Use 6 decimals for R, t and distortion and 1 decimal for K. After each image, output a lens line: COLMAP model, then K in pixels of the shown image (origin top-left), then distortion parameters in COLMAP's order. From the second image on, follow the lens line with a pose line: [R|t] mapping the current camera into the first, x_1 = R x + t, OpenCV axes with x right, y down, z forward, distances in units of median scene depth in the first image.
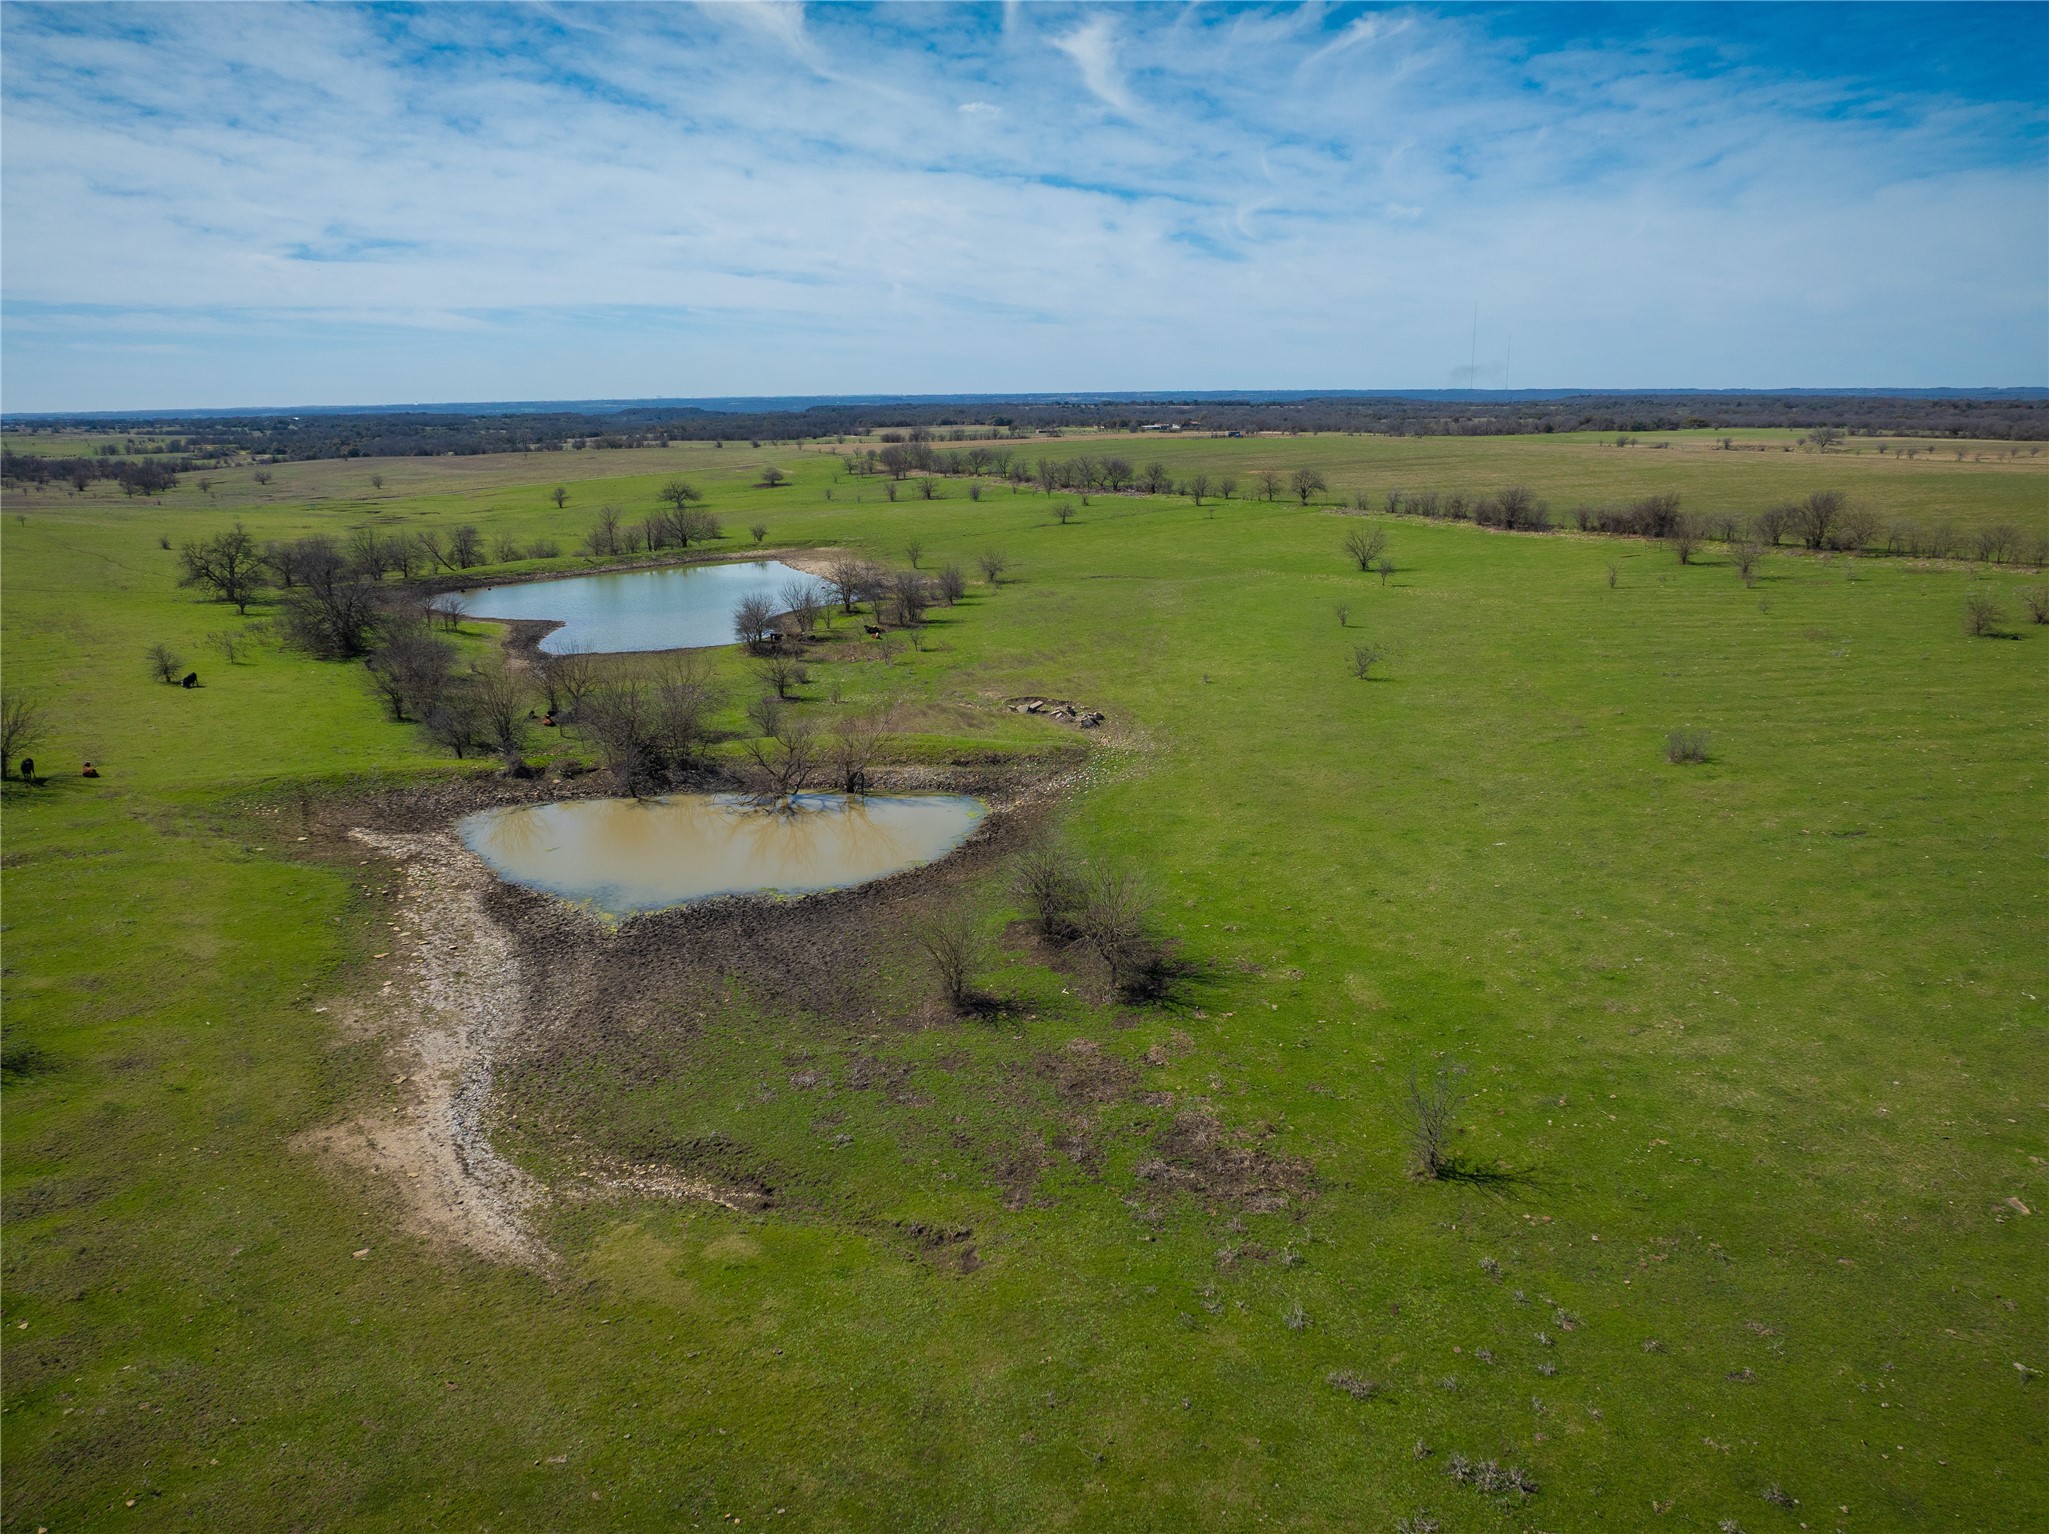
lens RADIAL K [[1440.2, 0, 1024.5], [0, 1440.2, 767.0], [0, 0, 1]] dist [-0.022407, -0.023734]
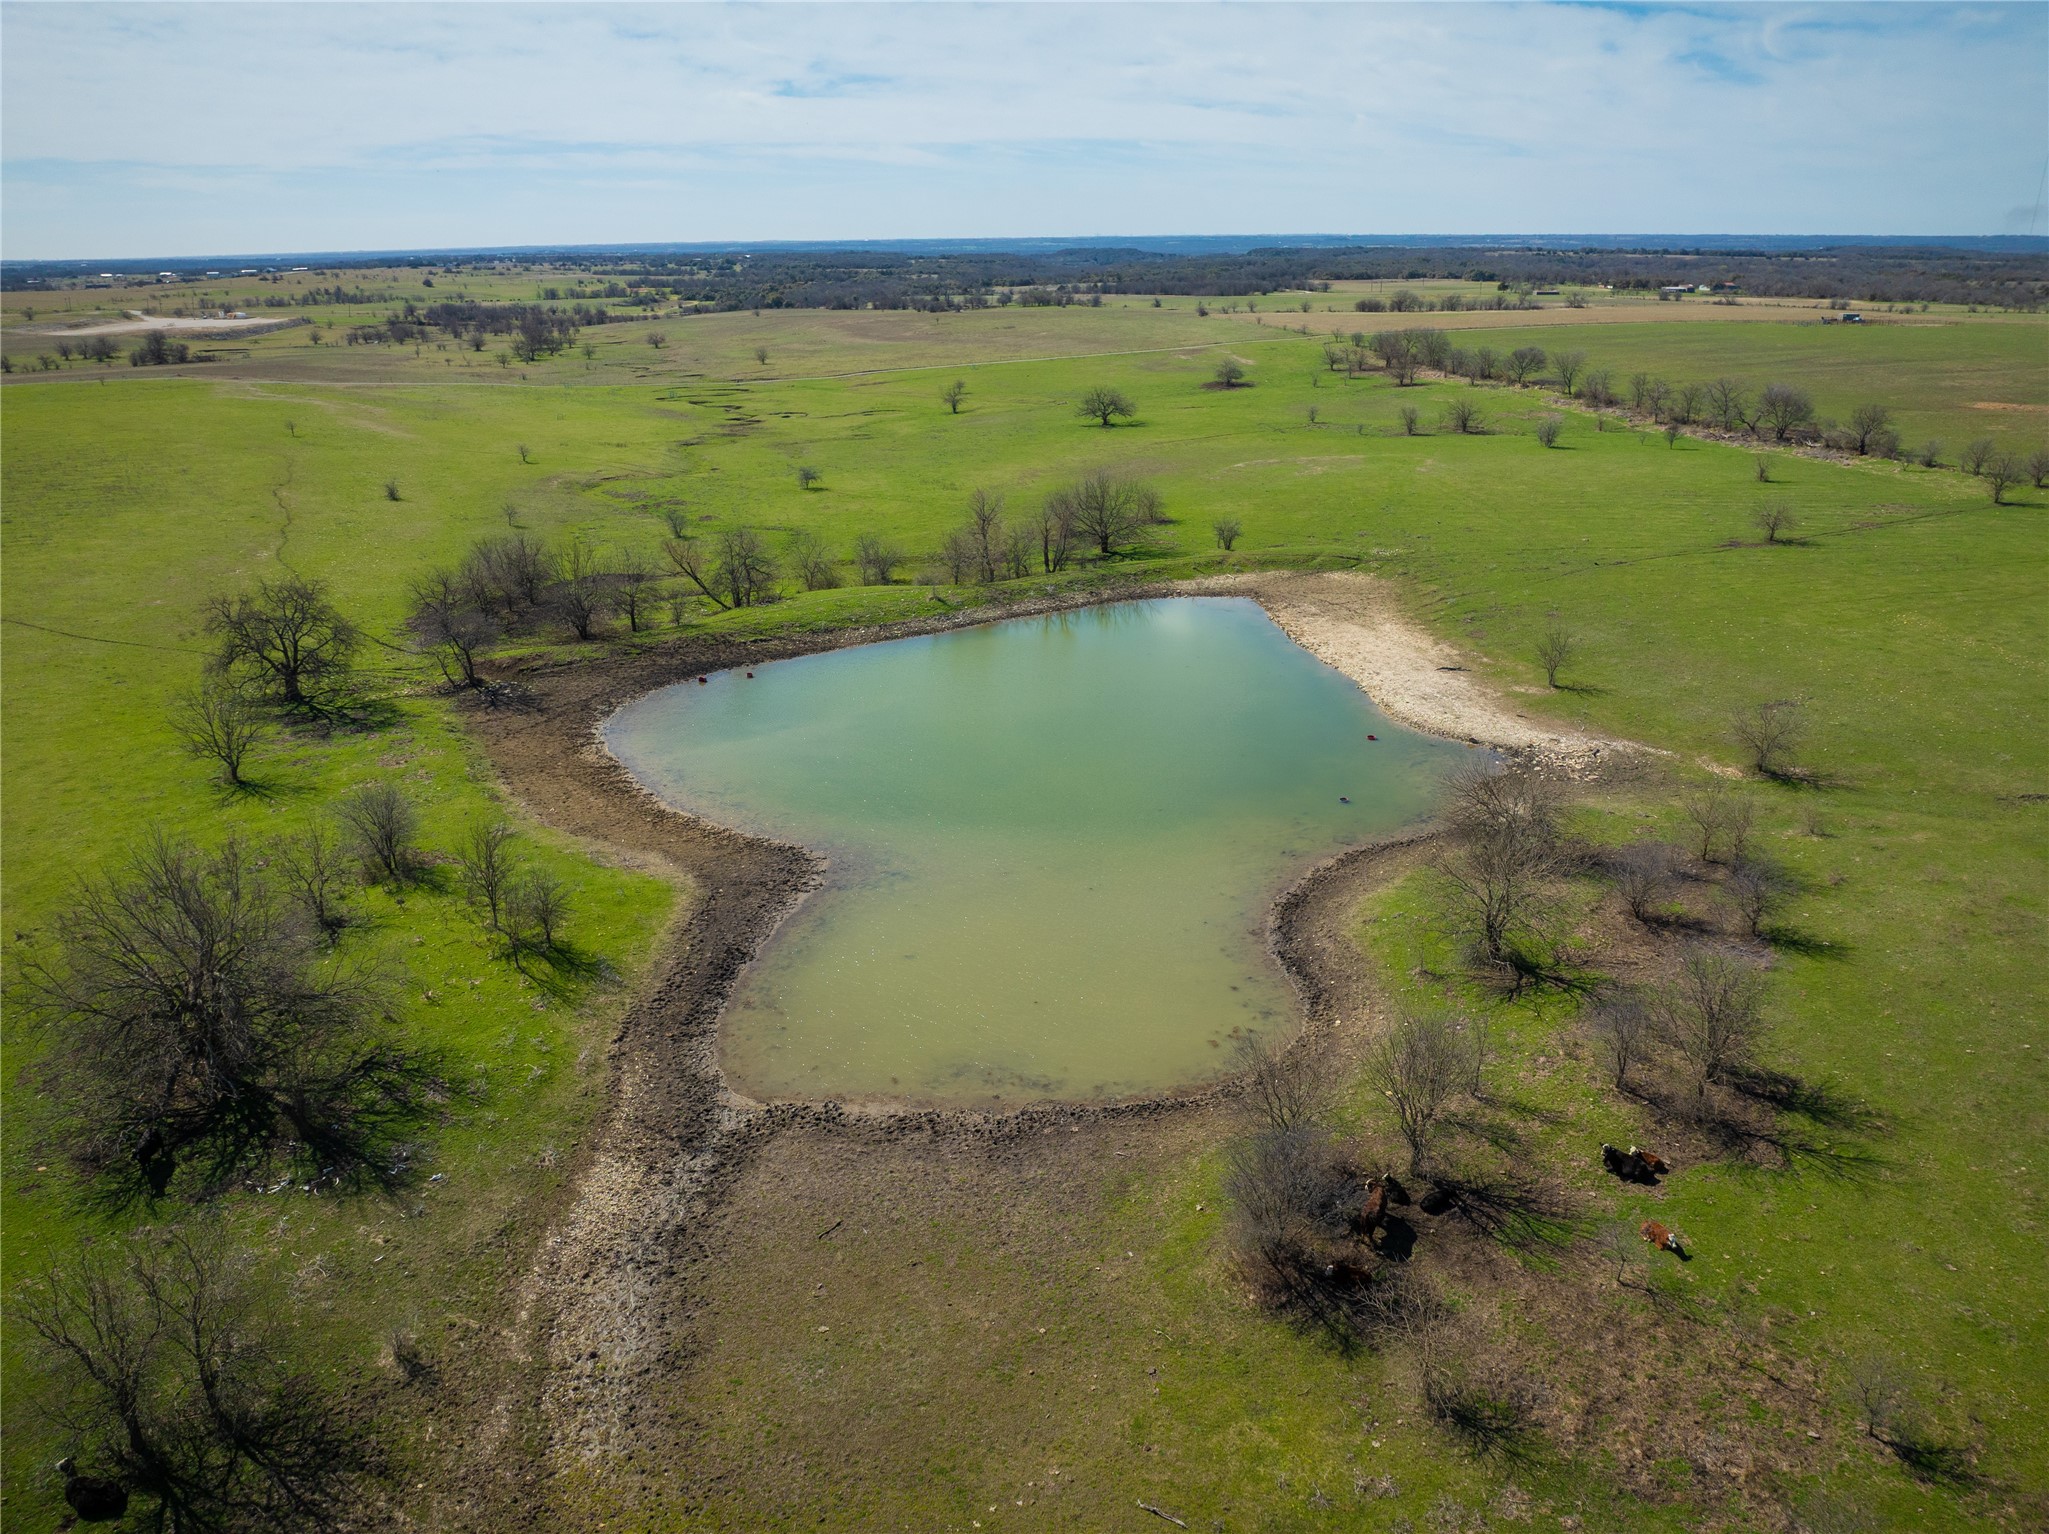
lens RADIAL K [[1416.9, 0, 1024.5], [0, 1416.9, 767.0], [0, 0, 1]] dist [-0.010103, -0.054650]
pose [[0.958055, 0.103804, -0.267123, -0.030471], [-0.074187, 0.990155, 0.118698, -0.040256], [0.276814, -0.093902, 0.956324, 0.125730]]
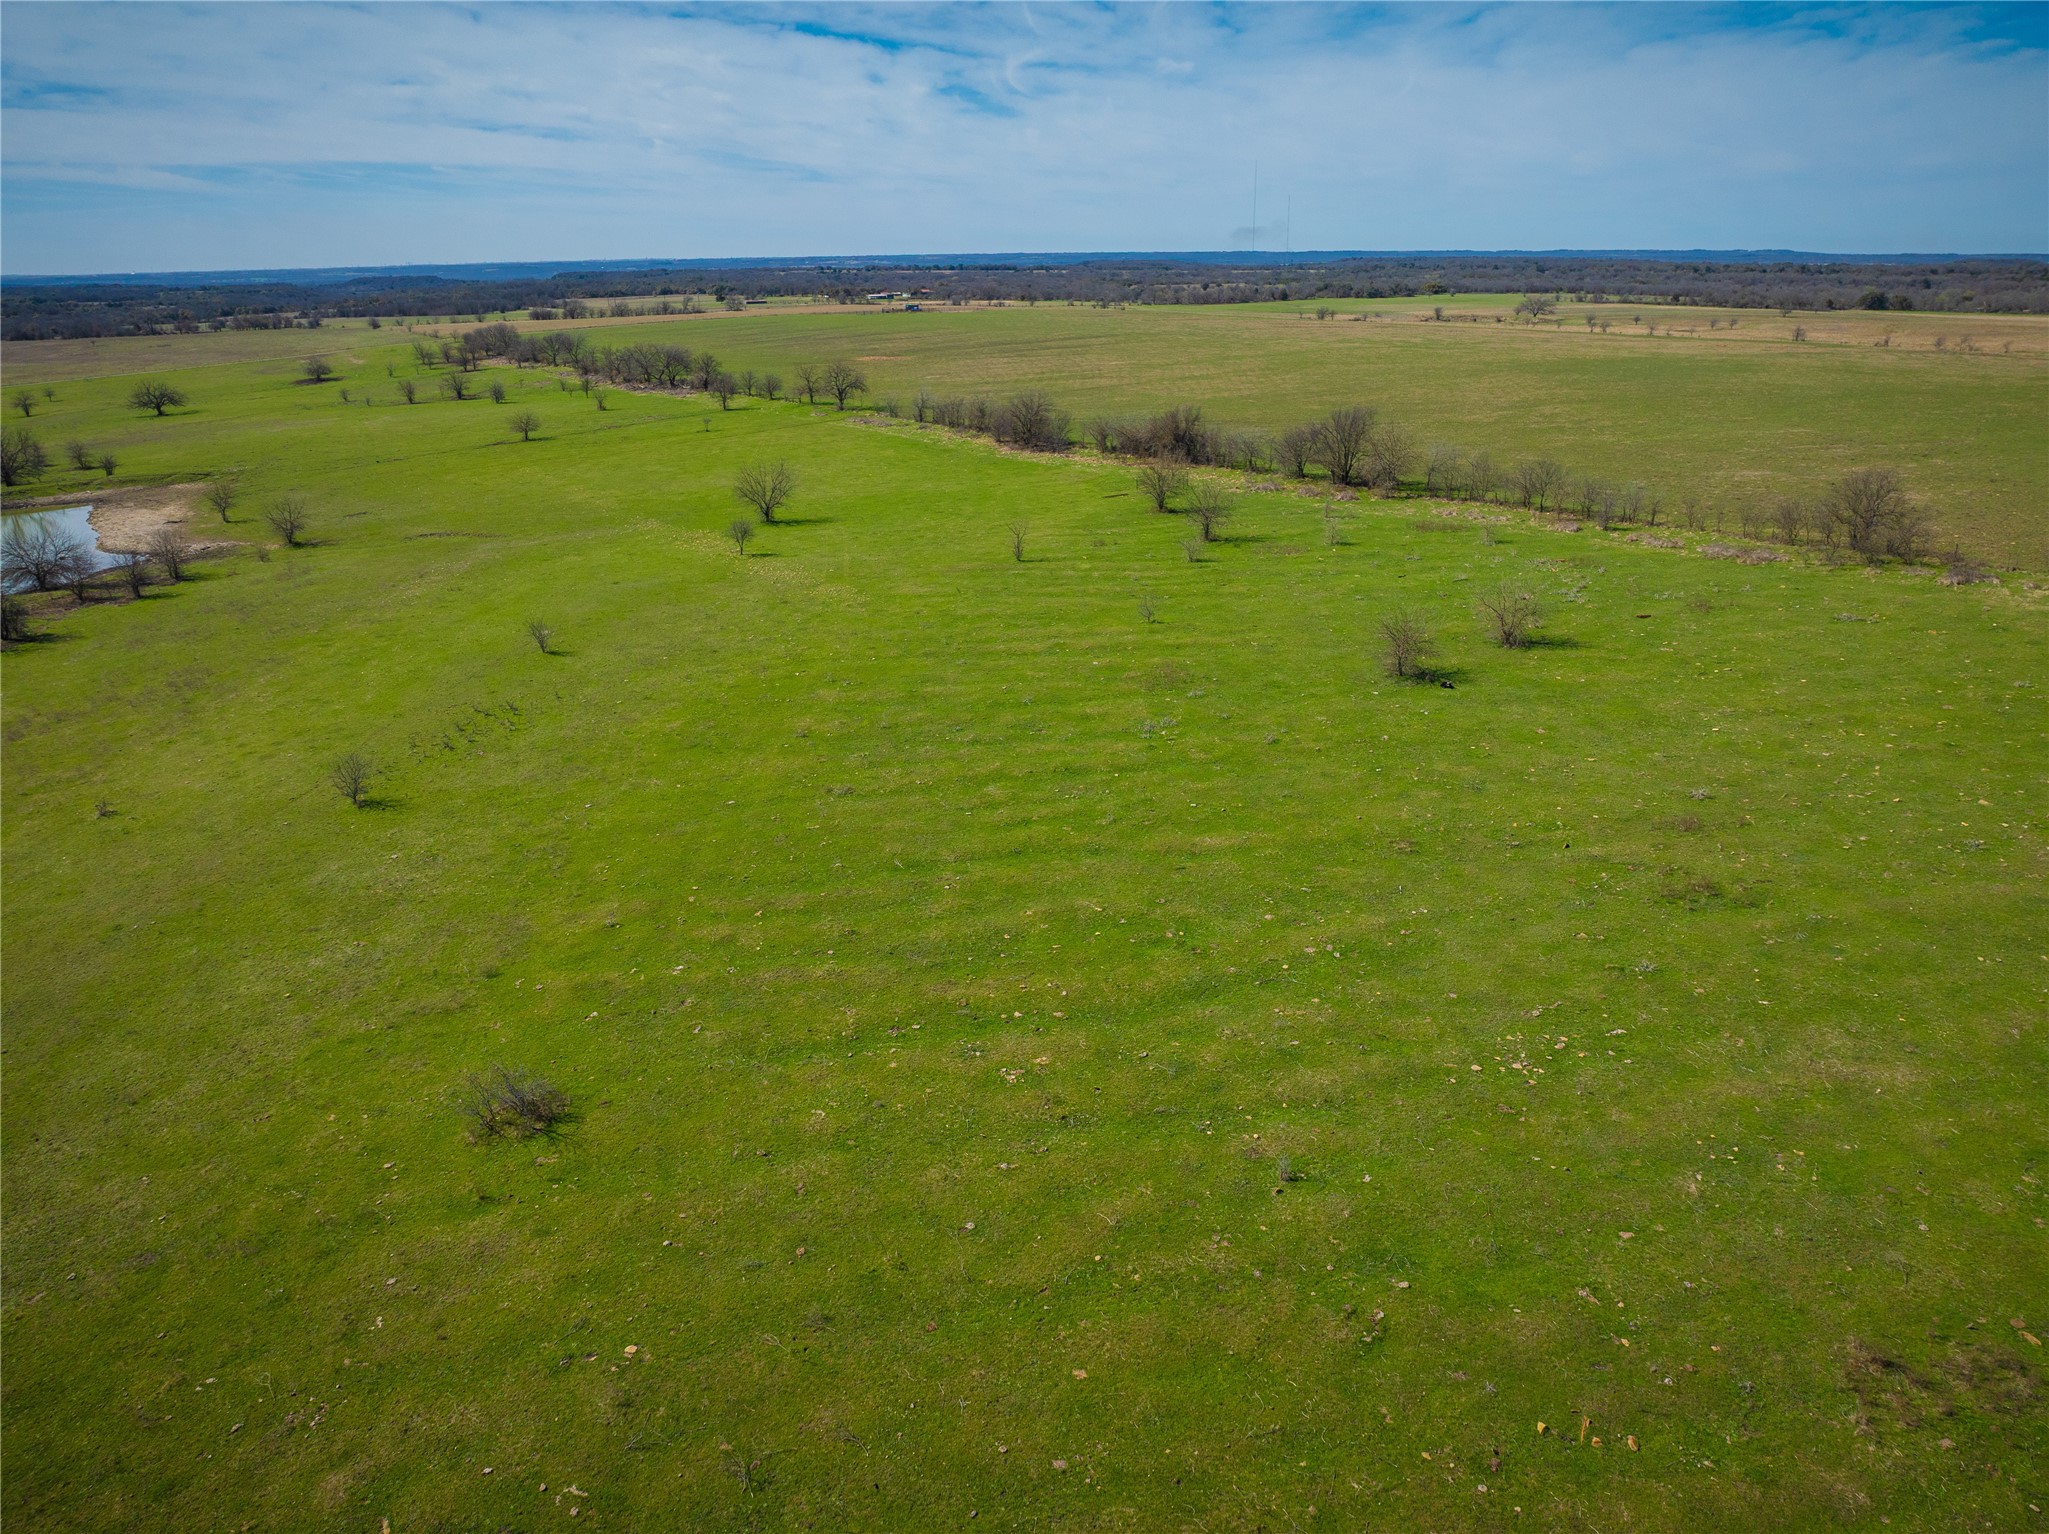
lens RADIAL K [[1435.9, 0, 1024.5], [0, 1435.9, 767.0], [0, 0, 1]] dist [-0.072471, 0.050977]
pose [[0.990826, -0.045653, 0.127202, 0.060997], [0.033882, 0.995070, 0.093209, -0.017127], [-0.130830, -0.088044, 0.987488, 0.055349]]
